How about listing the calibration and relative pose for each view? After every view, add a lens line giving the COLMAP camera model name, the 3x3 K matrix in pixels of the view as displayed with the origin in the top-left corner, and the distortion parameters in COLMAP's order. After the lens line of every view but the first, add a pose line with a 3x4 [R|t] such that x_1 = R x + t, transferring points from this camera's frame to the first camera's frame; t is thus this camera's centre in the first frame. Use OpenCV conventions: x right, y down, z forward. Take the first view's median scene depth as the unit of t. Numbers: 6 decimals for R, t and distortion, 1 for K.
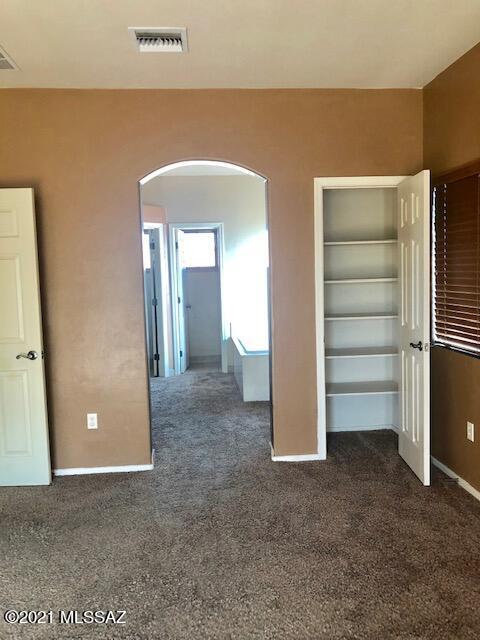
lens RADIAL K [[532.0, 0, 240.0], [0, 532.0, 320.0], [0, 0, 1]] dist [-0.000798, -0.000326]
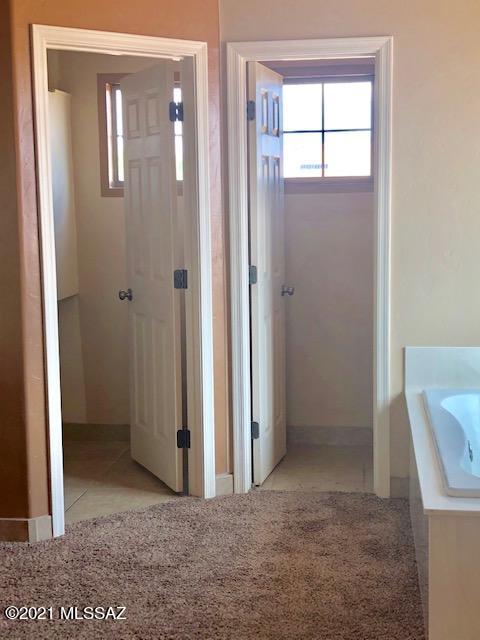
lens RADIAL K [[948.3, 0, 240.0], [0, 948.3, 320.0], [0, 0, 1]] dist [0.006281, -0.001444]
pose [[0.977016, 0.040785, -0.209227, 0.004622], [-0.032896, 0.998615, 0.041050, -0.032958], [0.210611, -0.033224, 0.977005, 0.411989]]
